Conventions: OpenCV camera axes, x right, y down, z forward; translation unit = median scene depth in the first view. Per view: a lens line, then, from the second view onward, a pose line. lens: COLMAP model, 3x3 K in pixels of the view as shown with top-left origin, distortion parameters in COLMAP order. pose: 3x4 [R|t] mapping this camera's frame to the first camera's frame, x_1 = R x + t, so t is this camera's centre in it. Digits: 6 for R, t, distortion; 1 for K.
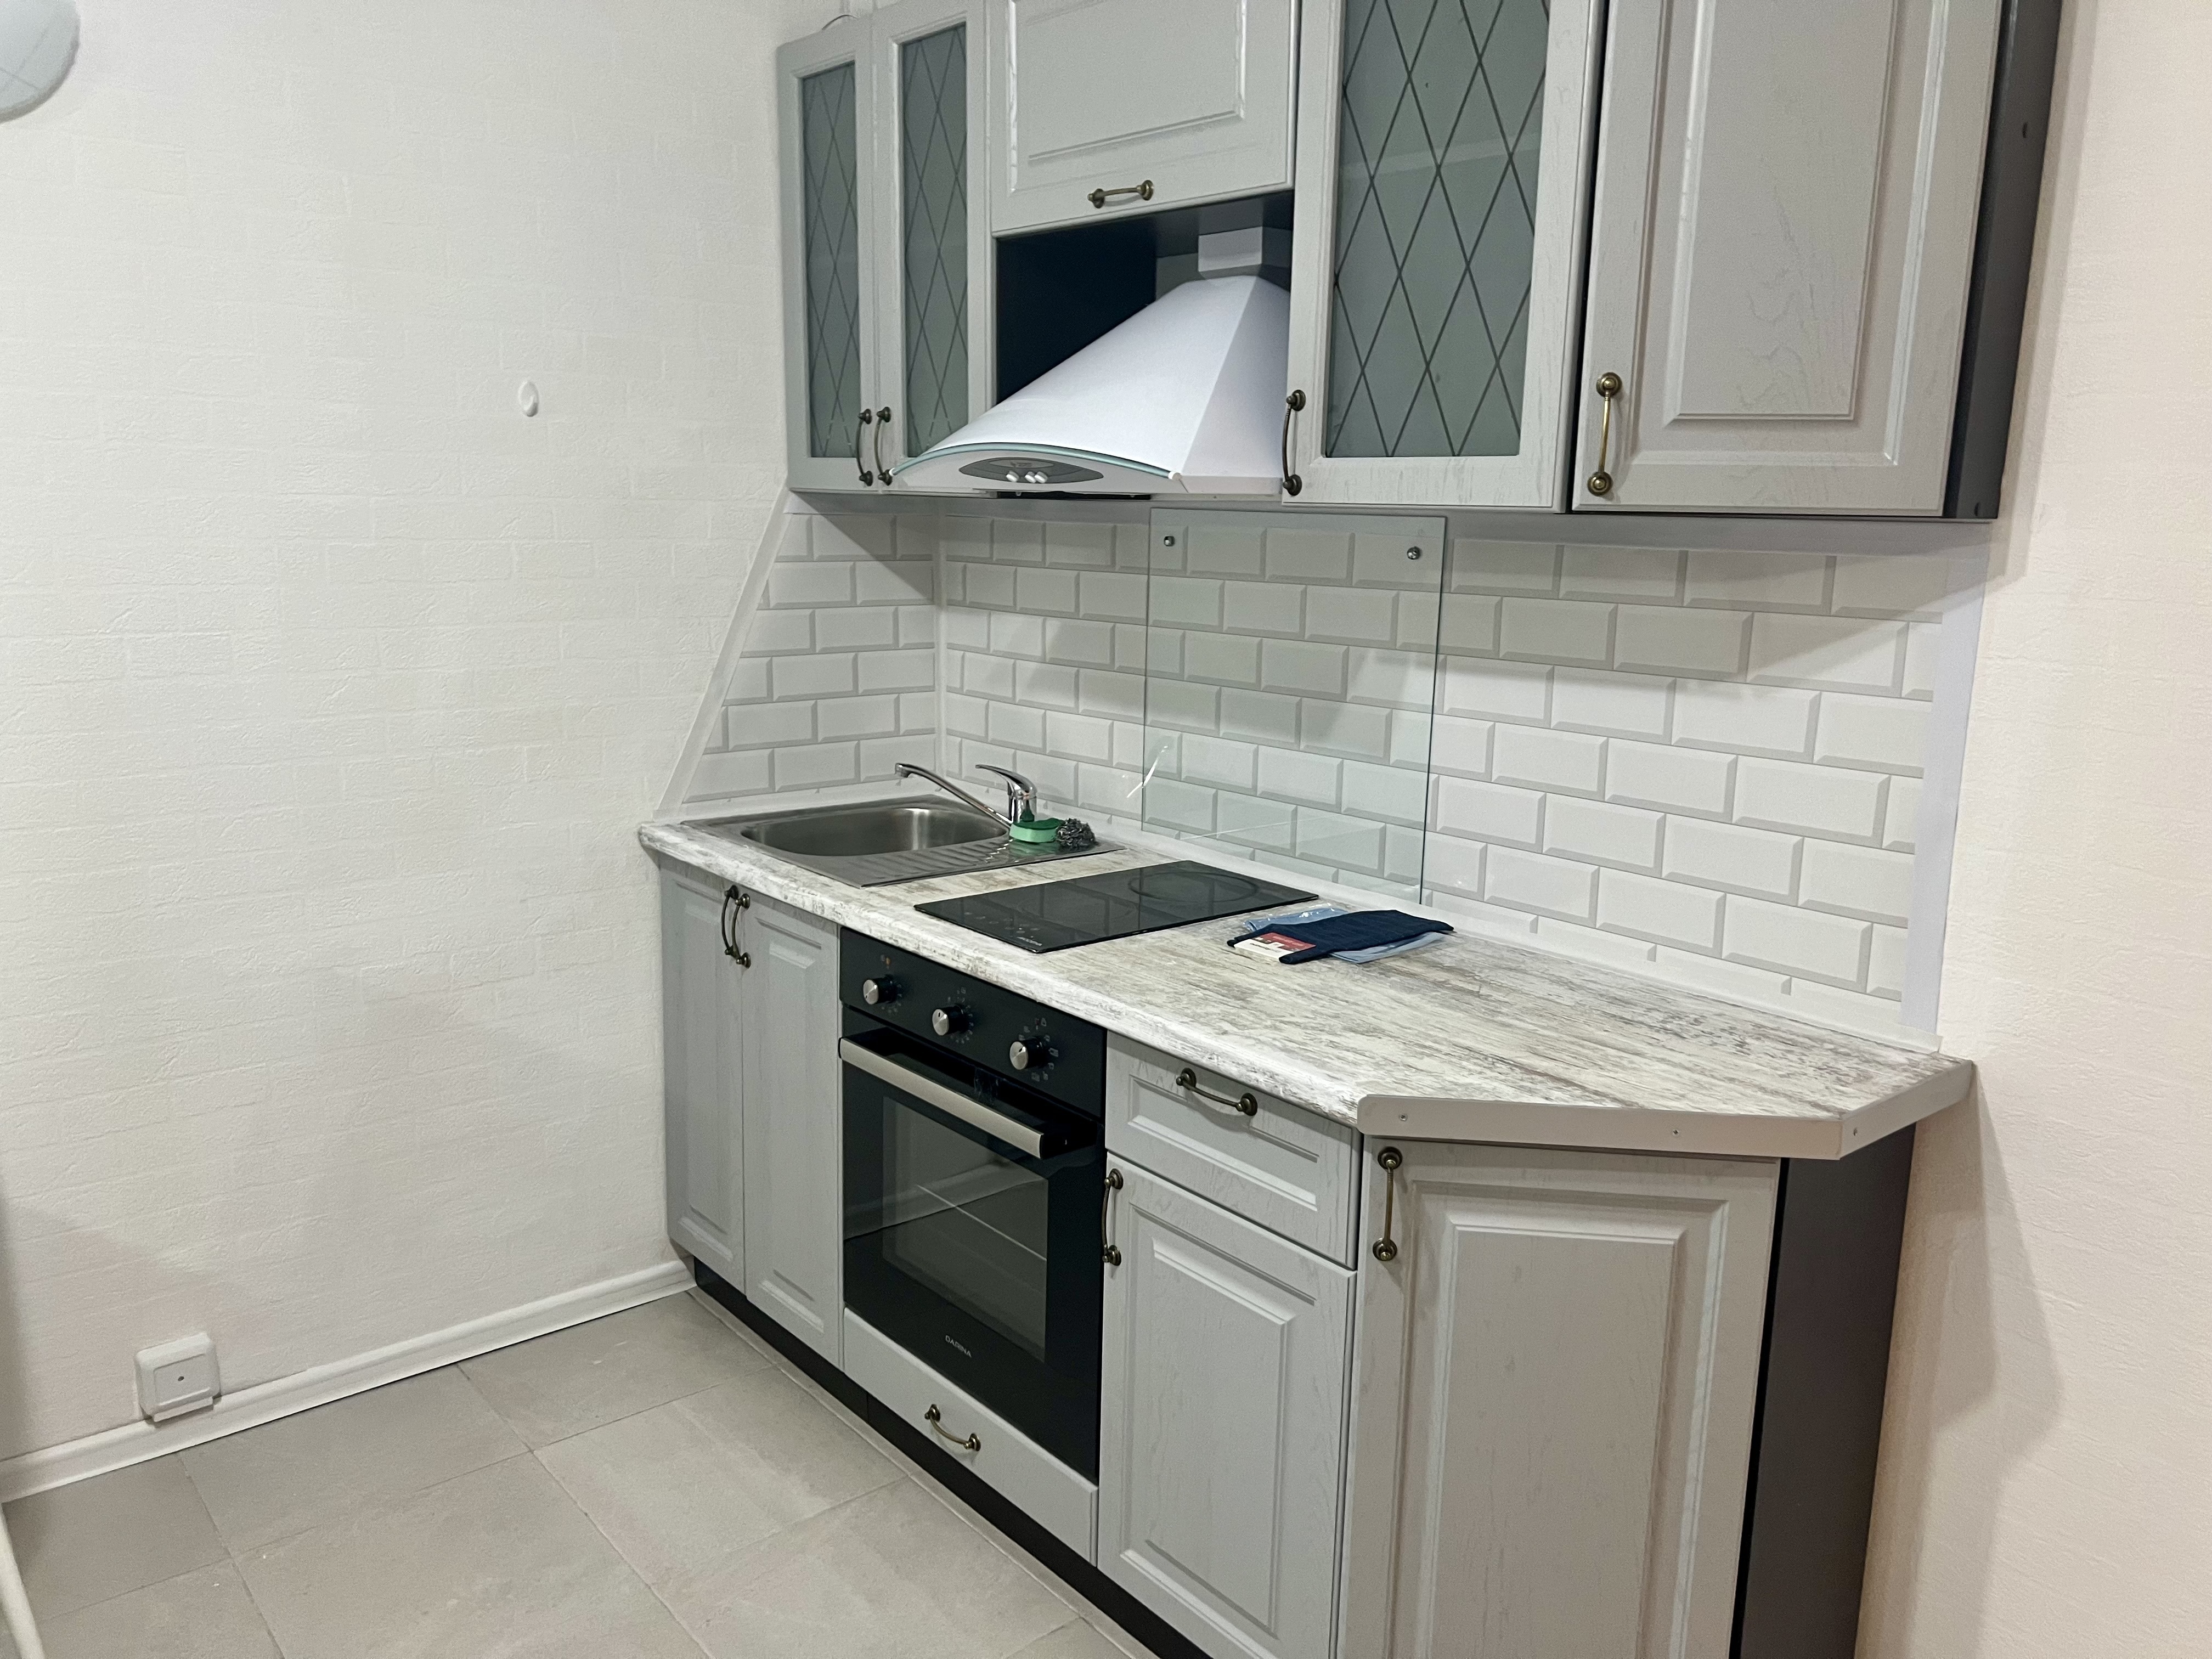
lens RADIAL K [[1644.5, 0, 1110.4], [0, 1644.5, 833.9], [0, 0, 1]] dist [0.058413, -0.067148]
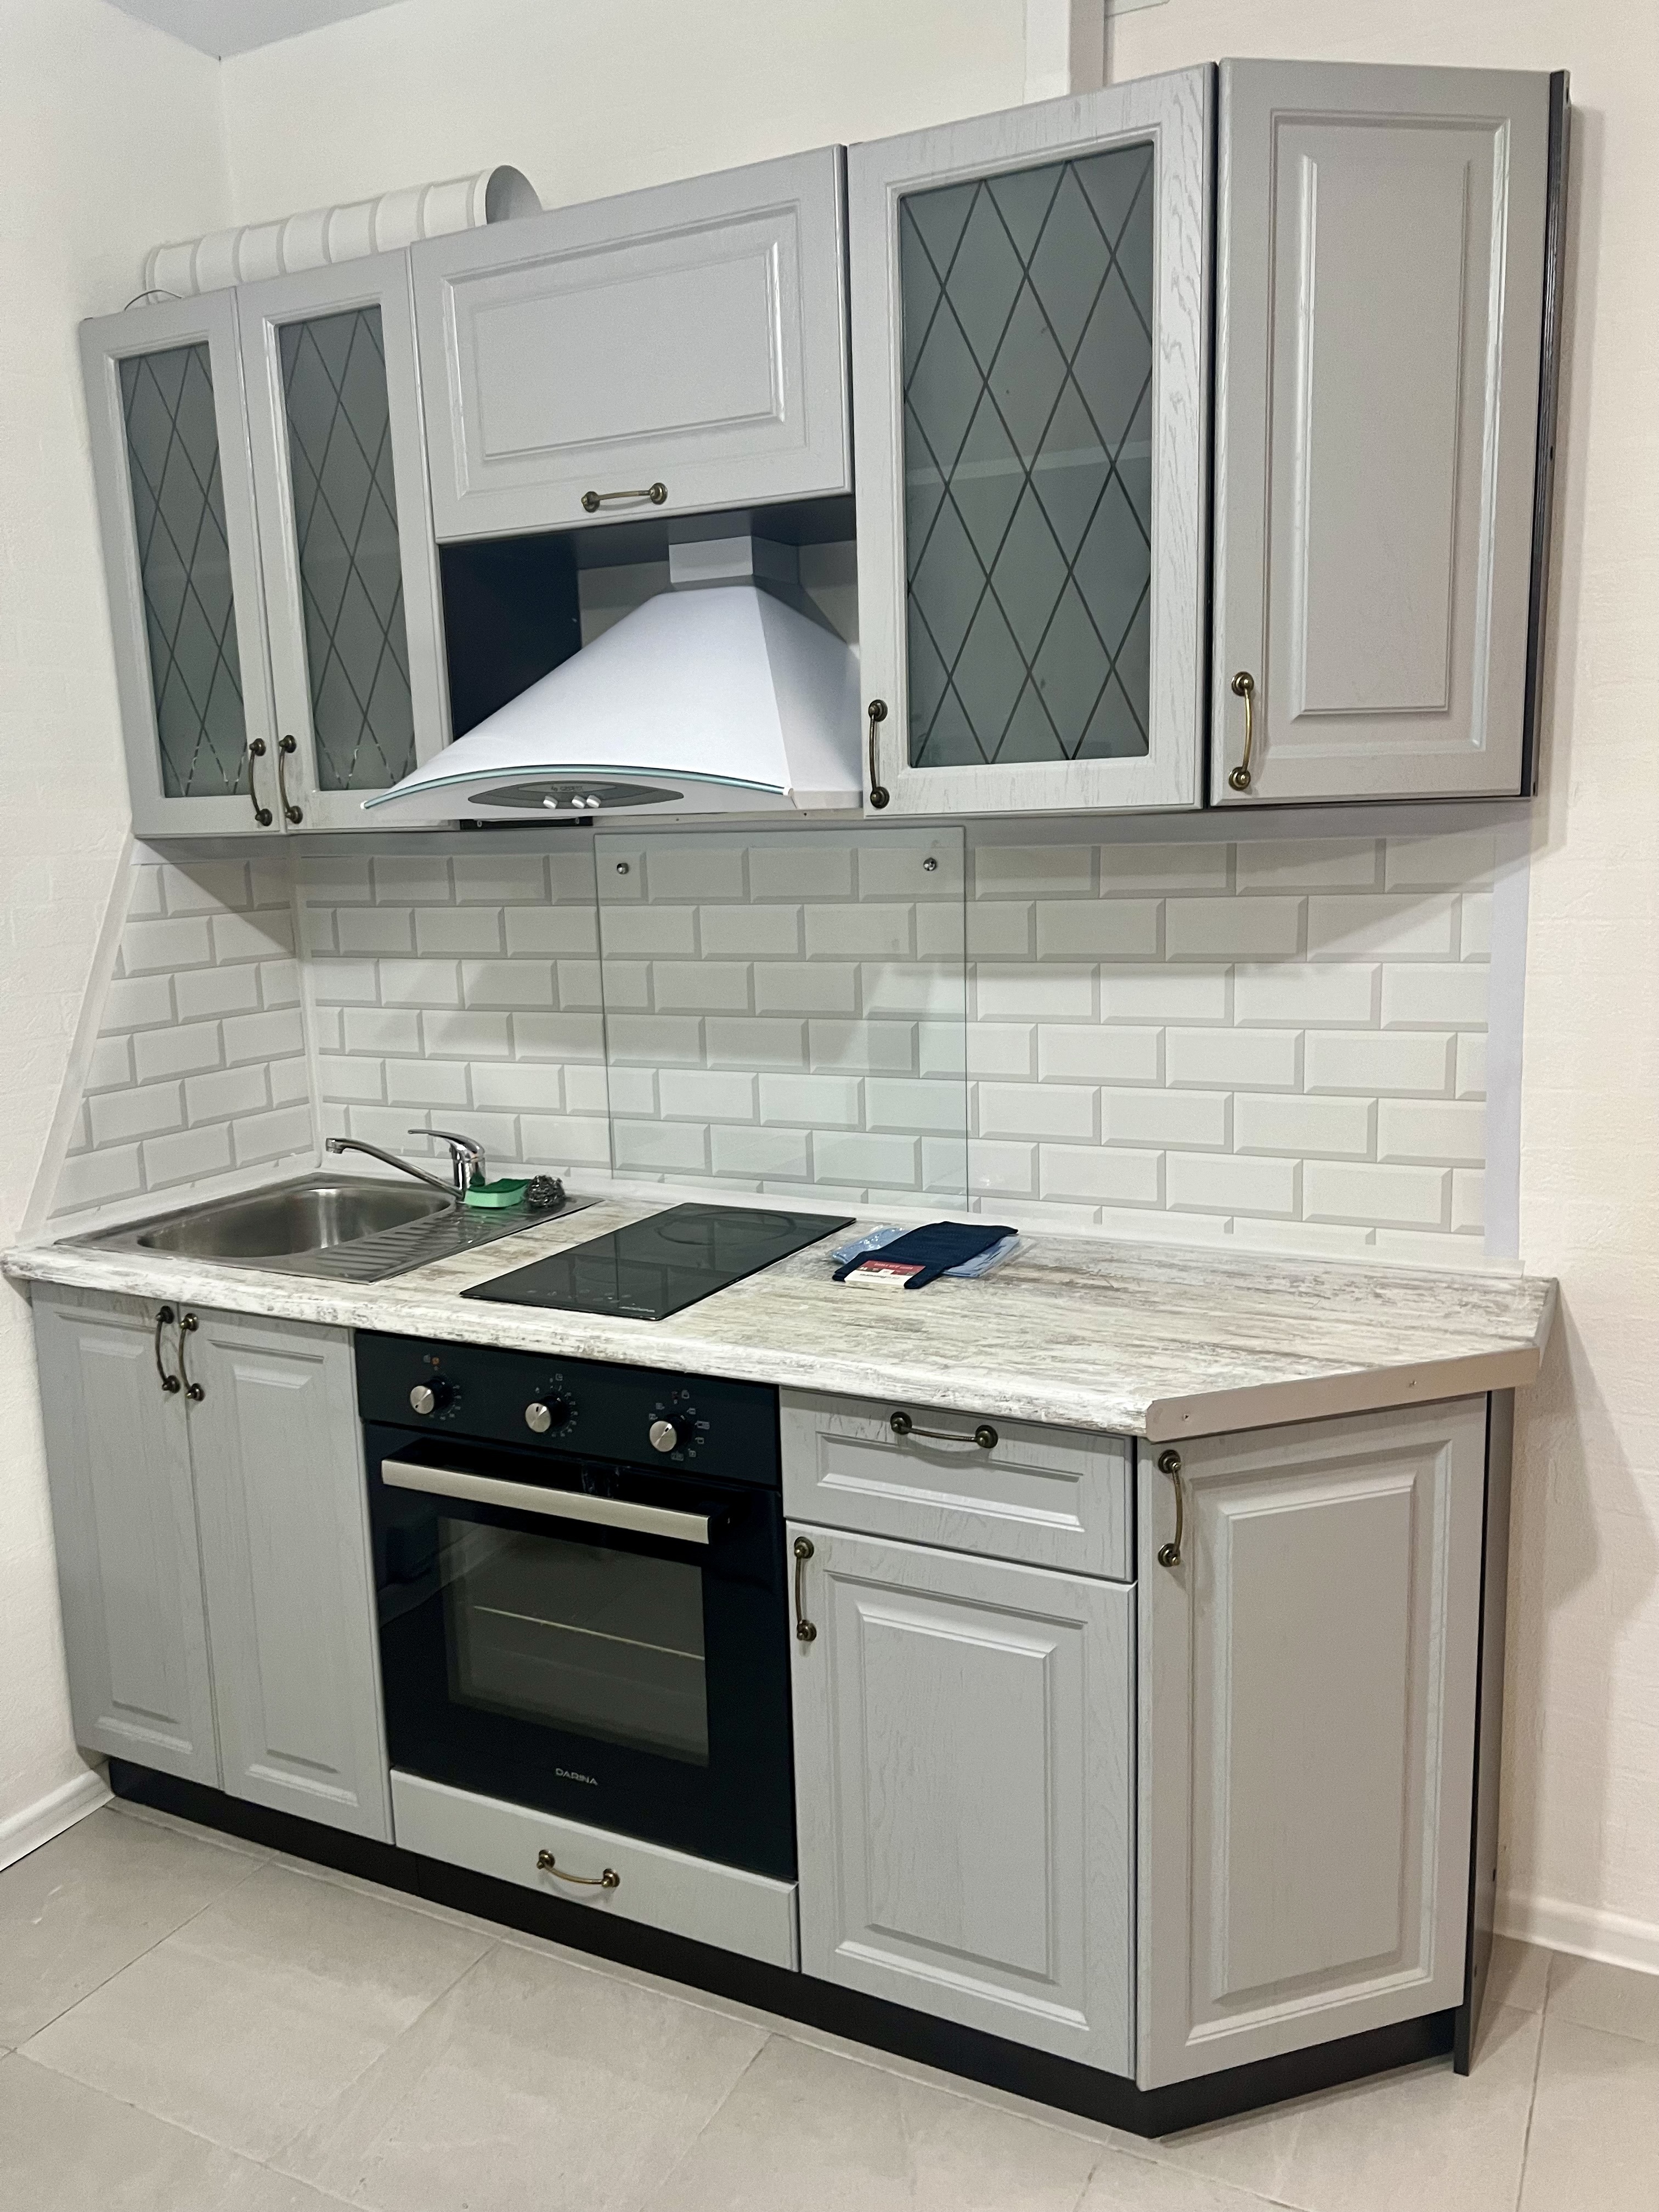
lens RADIAL K [[1644.5, 0, 836.4], [0, 1644.5, 1118.6], [0, 0, 1]] dist [0.058413, -0.067148]
pose [[0.920967, -0.115090, 0.372255, -0.280550], [0.125274, 0.992117, -0.003200, -0.022856], [-0.368952, 0.049581, 0.928125, 0.113681]]
